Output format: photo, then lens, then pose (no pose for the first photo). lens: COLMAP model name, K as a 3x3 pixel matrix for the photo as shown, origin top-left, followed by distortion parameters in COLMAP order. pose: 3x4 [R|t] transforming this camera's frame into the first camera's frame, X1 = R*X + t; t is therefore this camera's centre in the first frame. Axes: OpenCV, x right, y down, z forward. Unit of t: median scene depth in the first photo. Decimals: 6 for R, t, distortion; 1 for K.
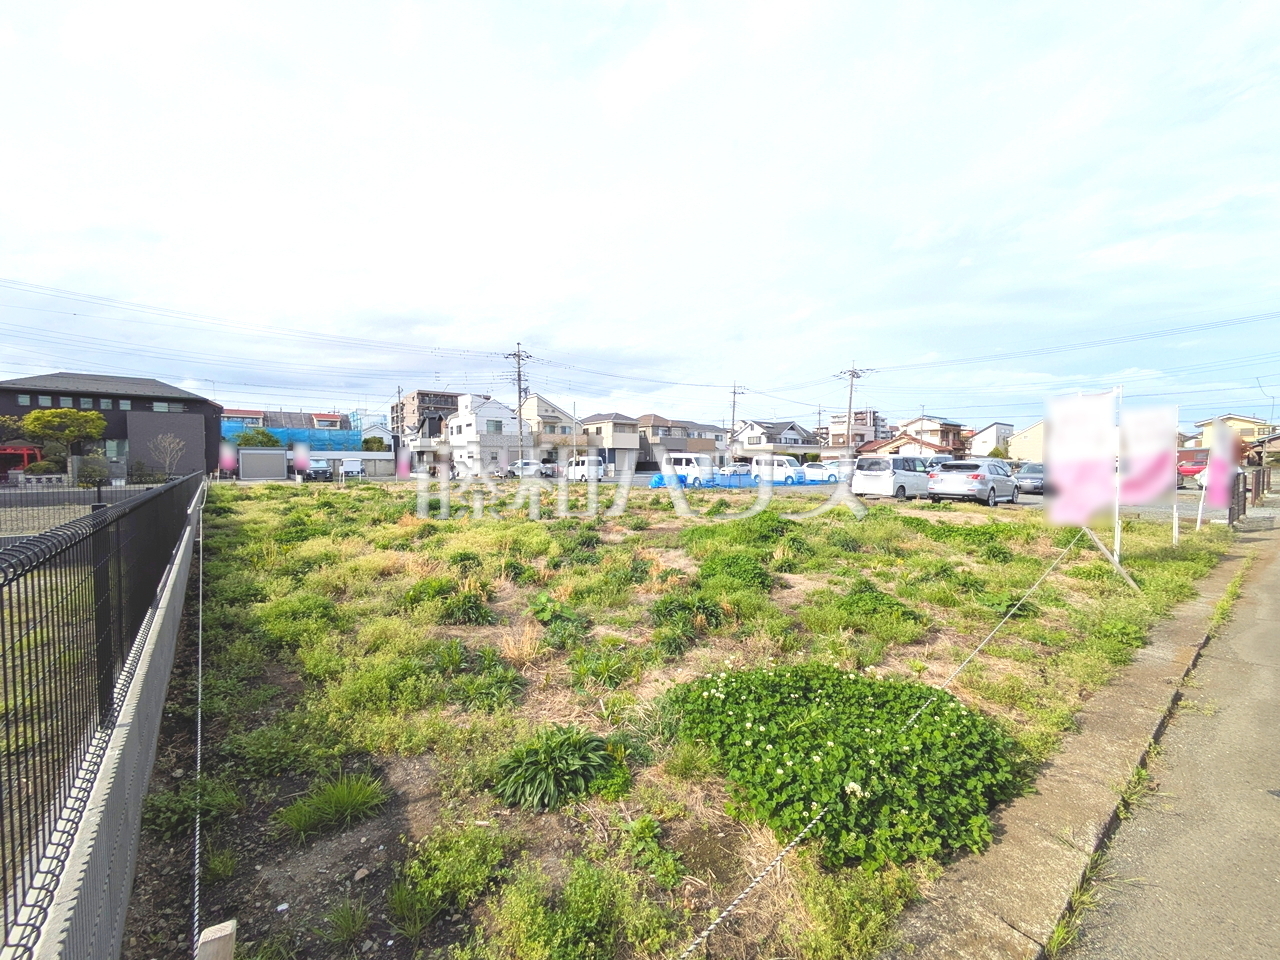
lens RADIAL K [[505.5, 0, 642.2], [0, 505.5, 479.1], [0, 0, 1]] dist [-0.004936, 0.002455]
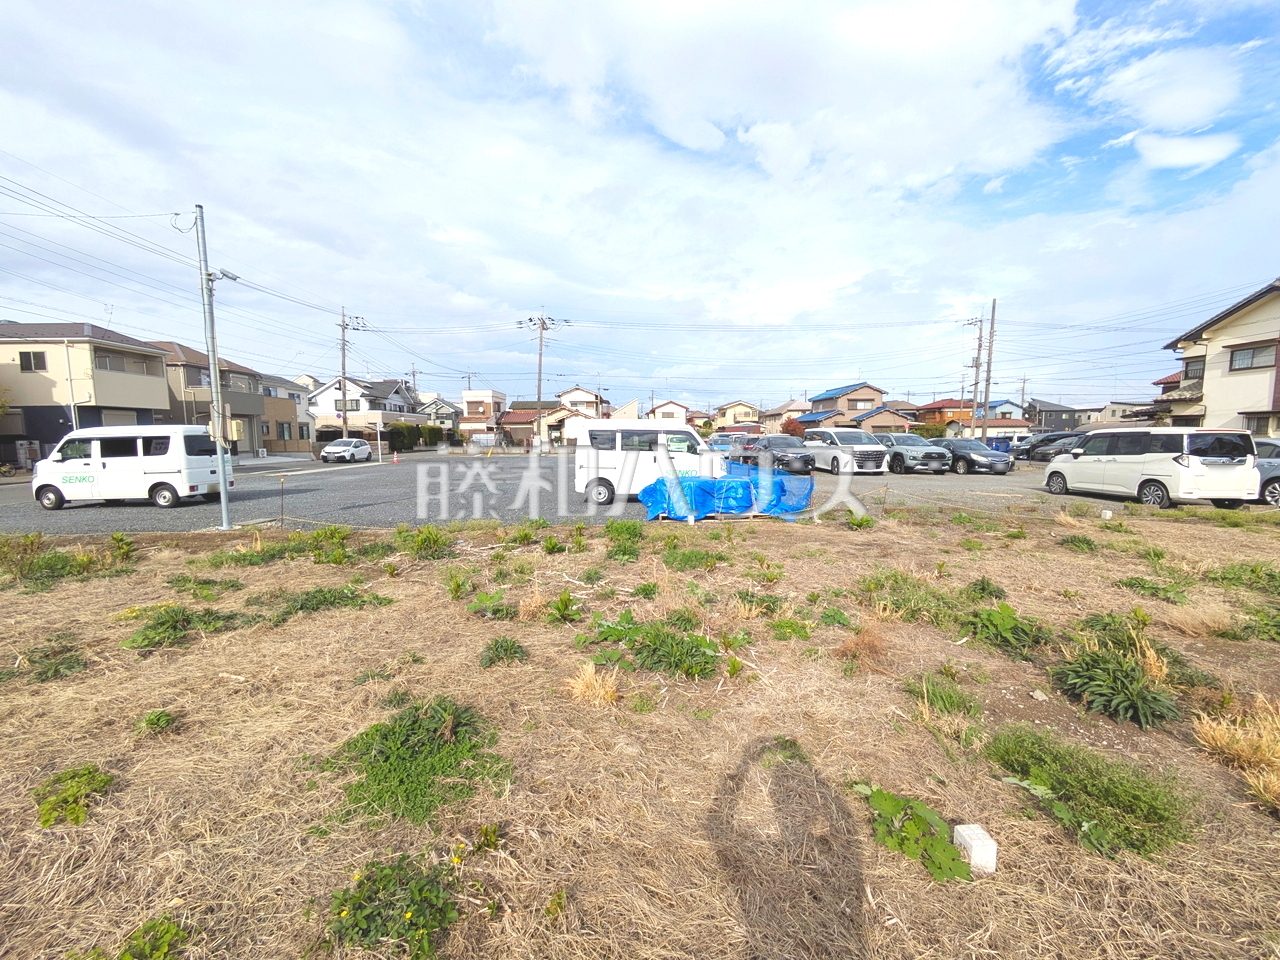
lens RADIAL K [[505.5, 0, 639.1], [0, 505.5, 482.8], [0, 0, 1]] dist [-0.004936, 0.002455]
pose [[0.609478, -0.076193, 0.789133, -0.133492], [0.029124, 0.996851, 0.073755, -0.017122], [-0.792268, -0.021969, 0.609778, 0.423928]]
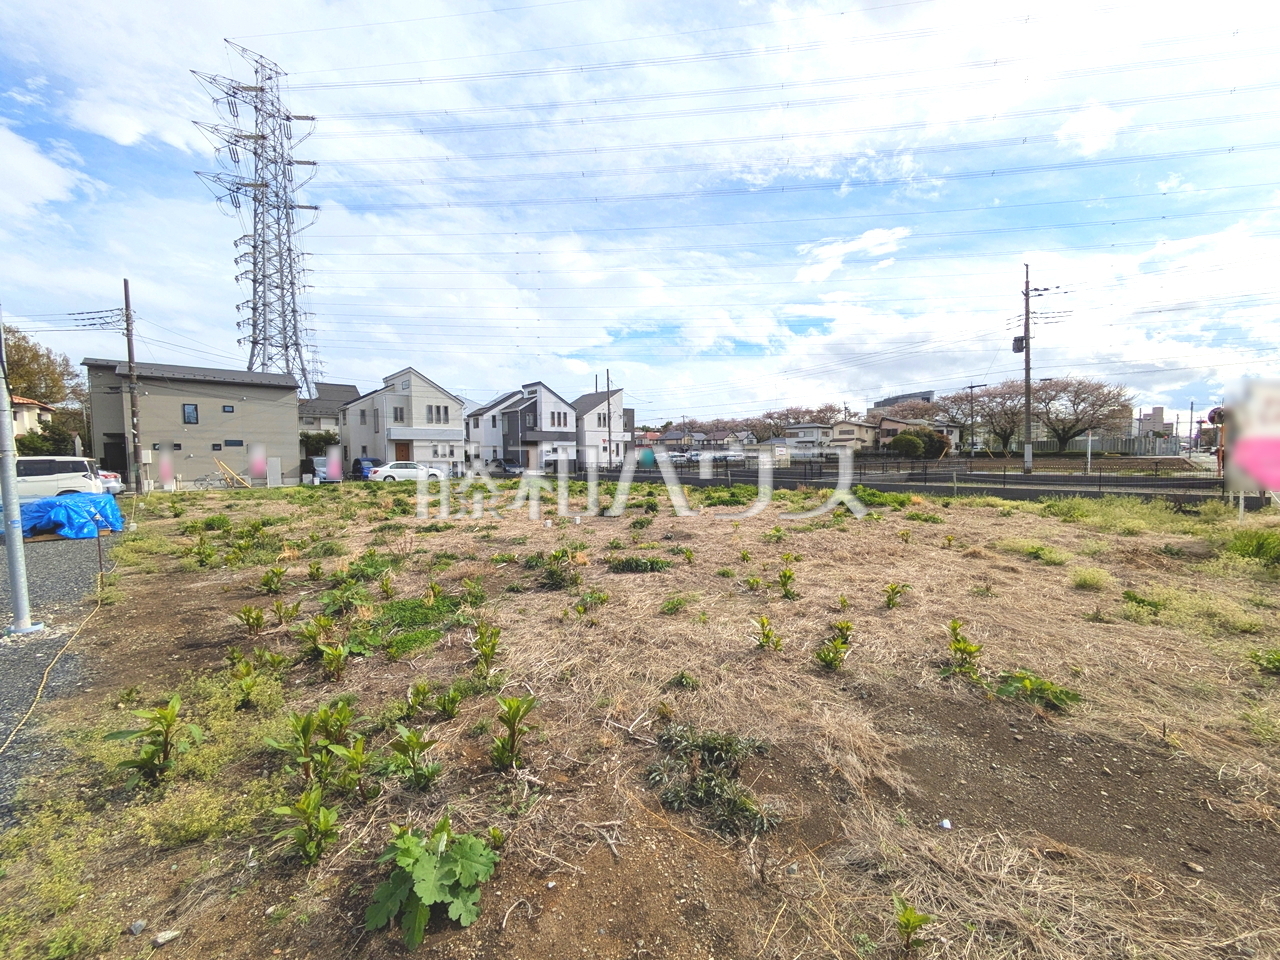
lens RADIAL K [[505.5, 0, 642.2], [0, 505.5, 480.8], [0, 0, 1]] dist [-0.004936, 0.002455]
pose [[-0.998374, 0.016376, -0.054595, -0.186446], [0.011861, 0.996560, 0.082025, -0.025032], [0.055750, 0.081244, -0.995134, 0.724521]]
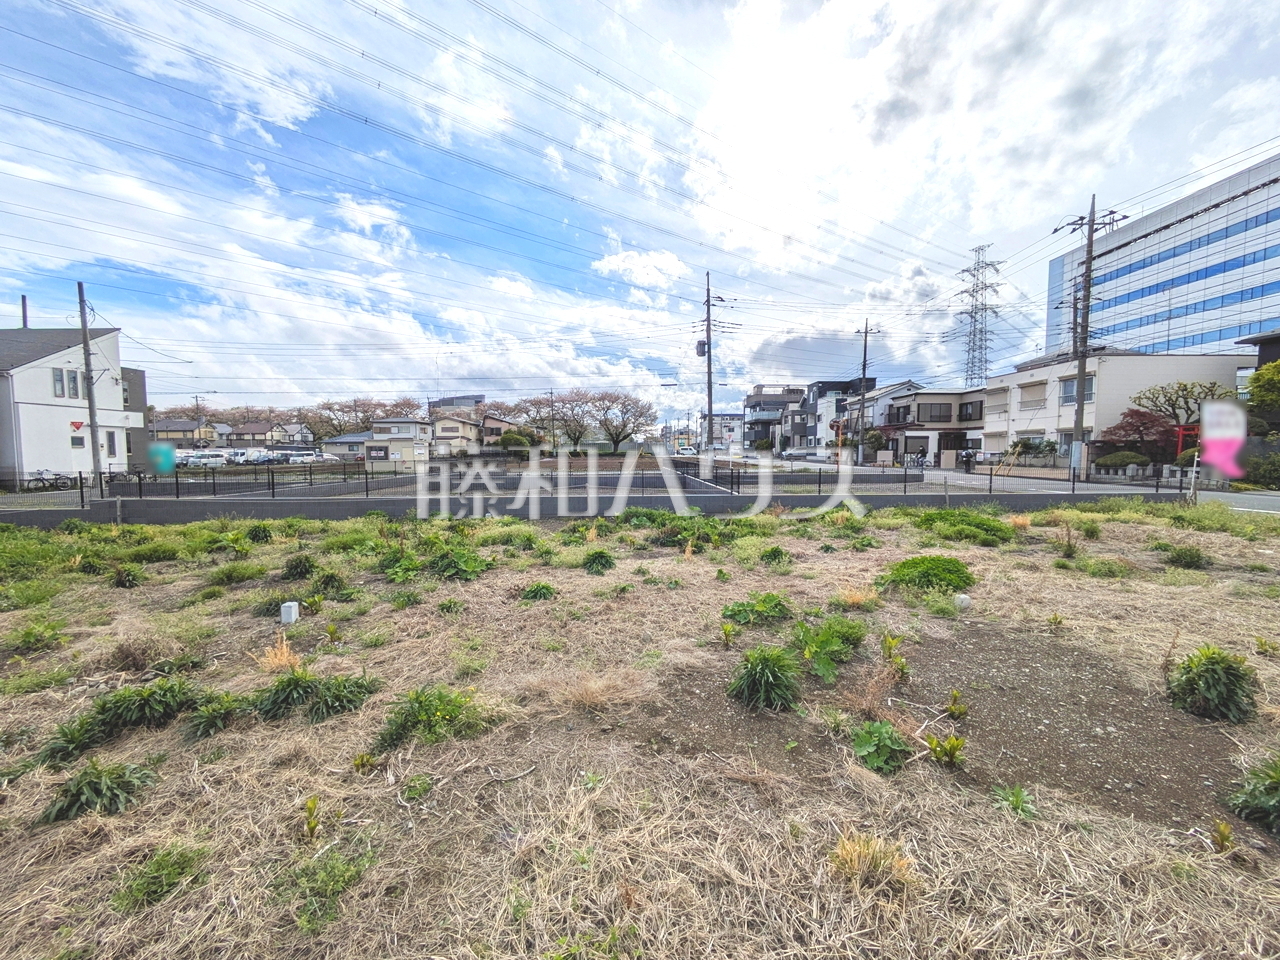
lens RADIAL K [[505.5, 0, 642.1], [0, 505.5, 480.3], [0, 0, 1]] dist [-0.004936, 0.002455]
pose [[-0.619977, 0.052311, -0.782874, -0.122179], [-0.016150, 0.996713, 0.079389, -0.017445], [0.784454, 0.061862, -0.617094, 0.475064]]
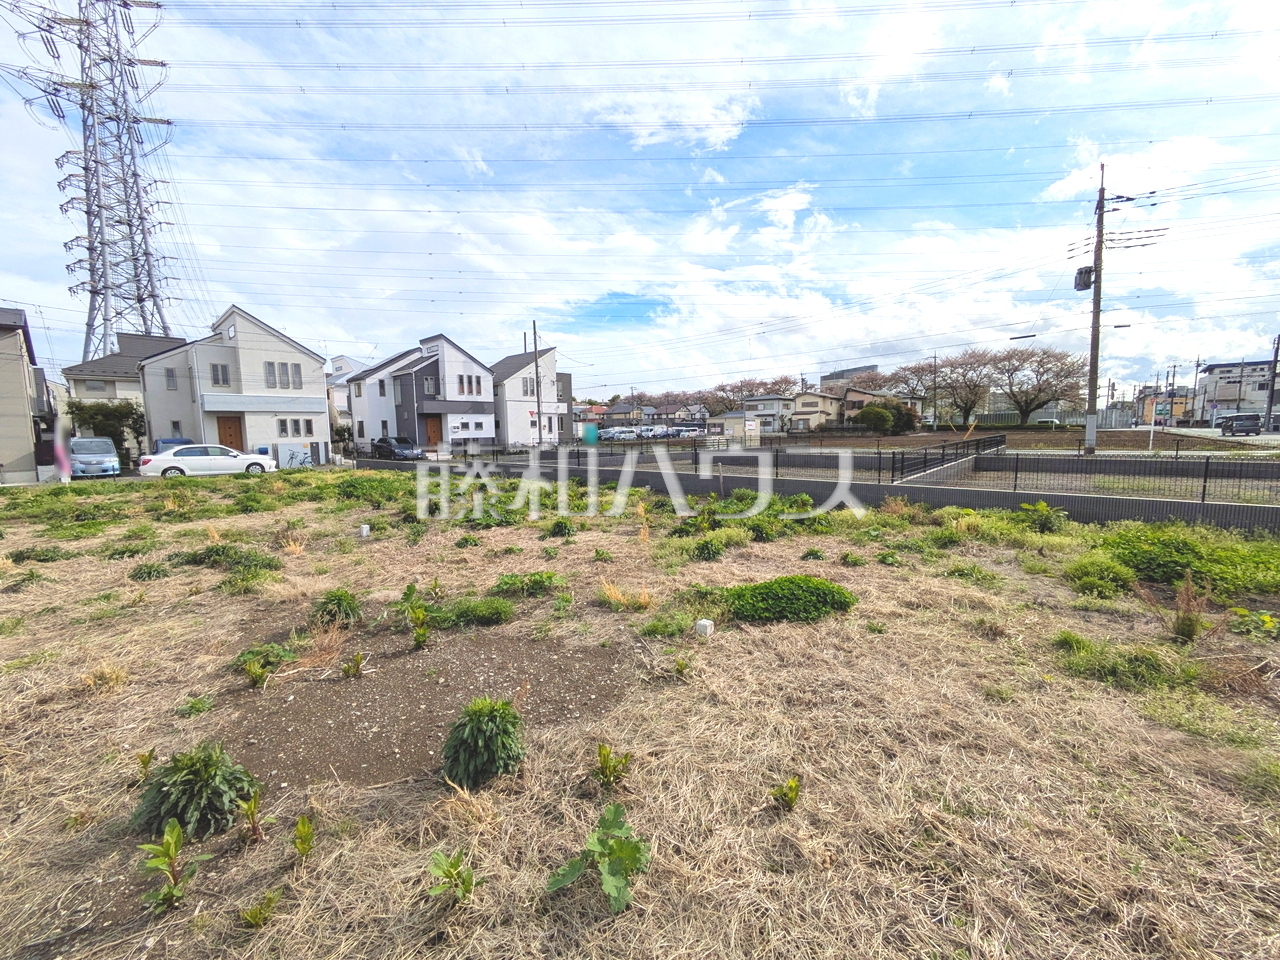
lens RADIAL K [[505.5, 0, 641.4], [0, 505.5, 480.4], [0, 0, 1]] dist [-0.004936, 0.002455]
pose [[-0.987669, 0.035157, -0.152559, -0.210888], [0.015024, 0.991247, 0.131162, -0.020217], [0.155835, 0.127253, -0.979552, 0.532425]]
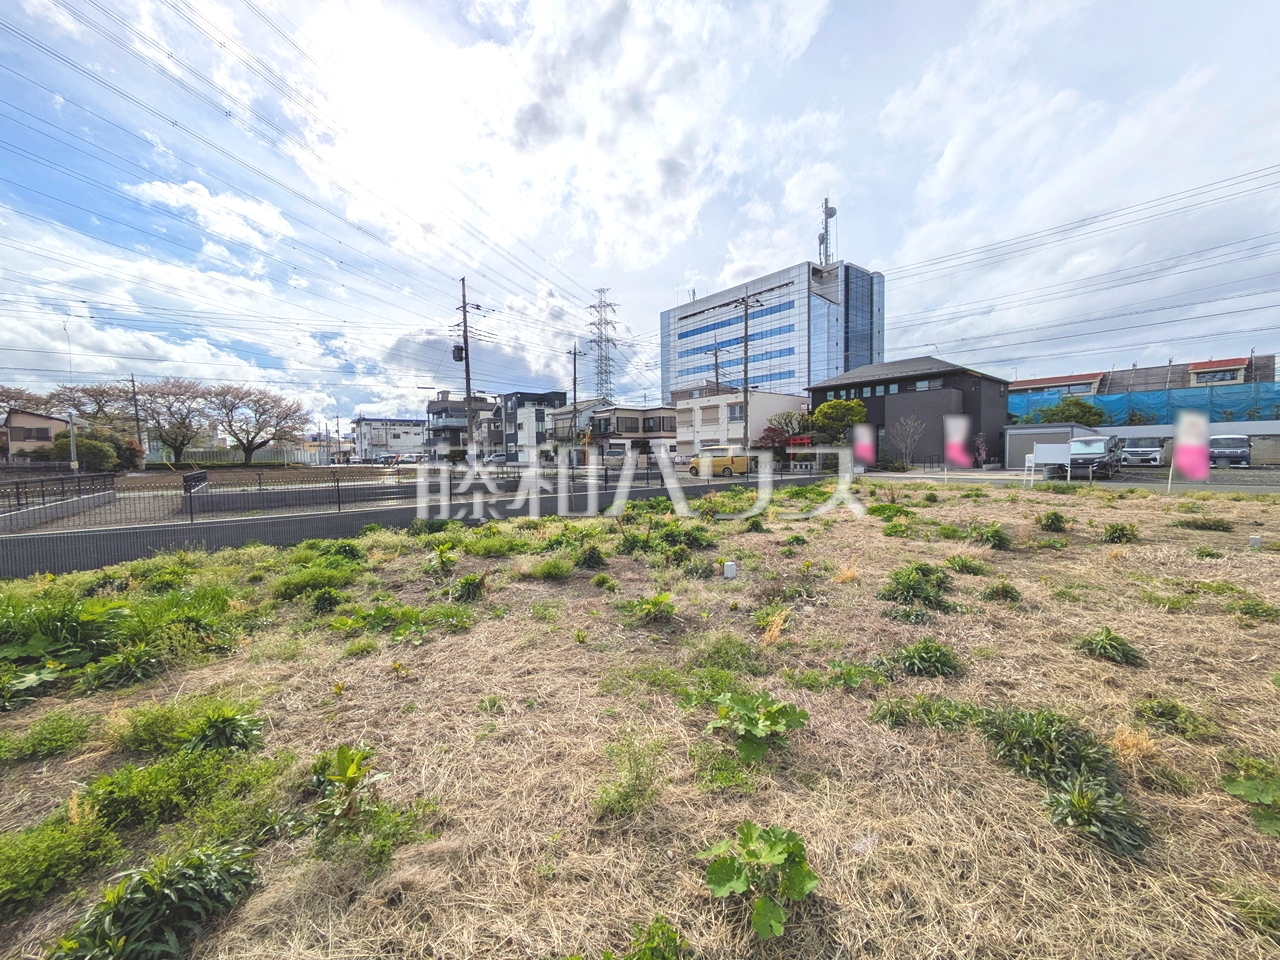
lens RADIAL K [[505.5, 0, 641.2], [0, 505.5, 480.6], [0, 0, 1]] dist [-0.004936, 0.002455]
pose [[0.009714, 0.054994, -0.998439, -0.038246], [-0.012502, 0.998415, 0.054871, -0.013090], [0.999875, 0.011949, 0.010386, 0.352948]]
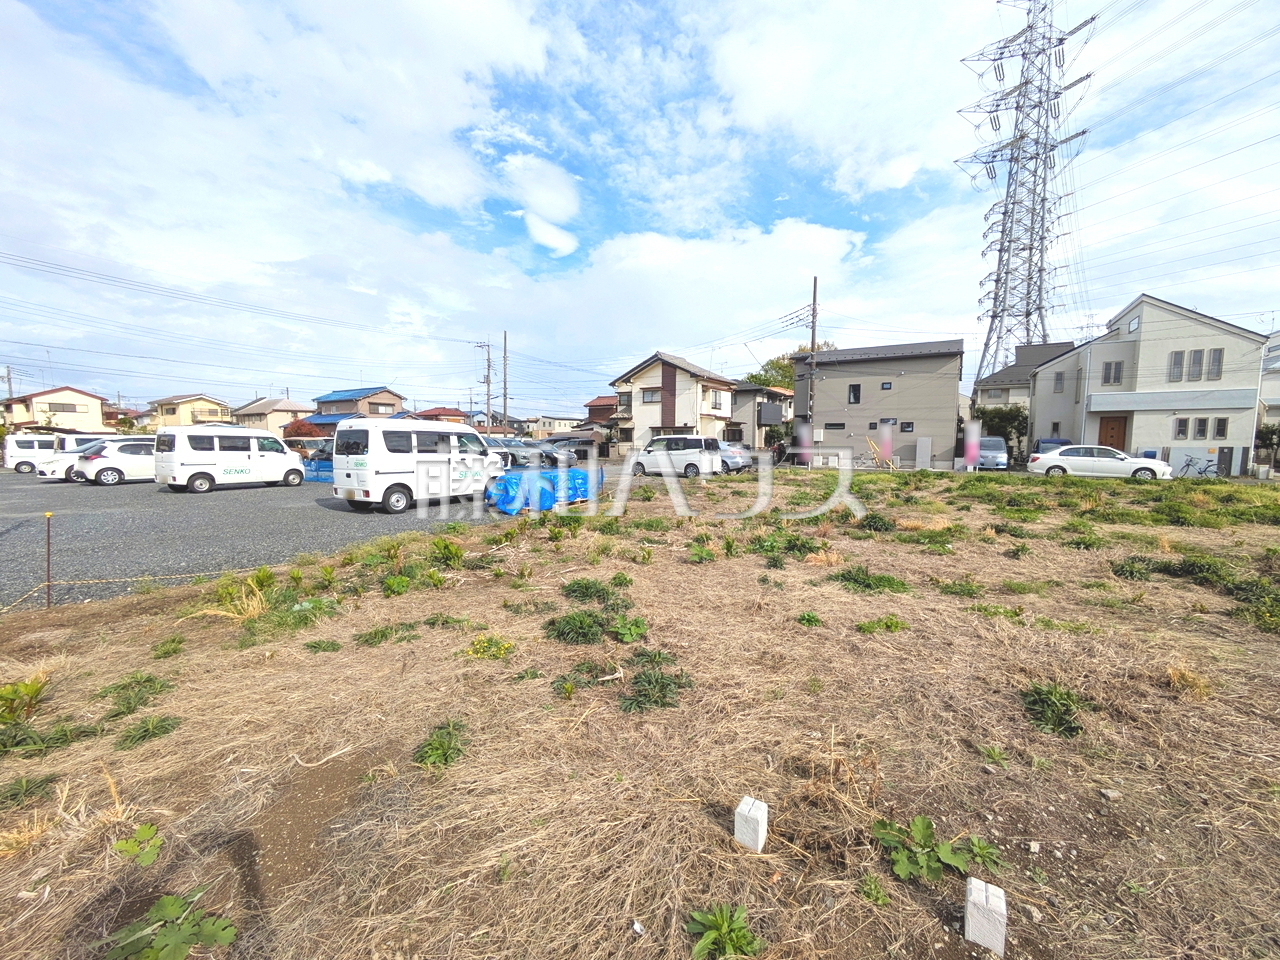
lens RADIAL K [[505.5, 0, 640.5], [0, 505.5, 481.1], [0, 0, 1]] dist [-0.004936, 0.002455]
pose [[-0.323852, -0.077852, 0.942899, -0.189251], [0.029223, 0.995310, 0.092216, -0.020095], [-0.945656, 0.057418, -0.320058, 0.543406]]
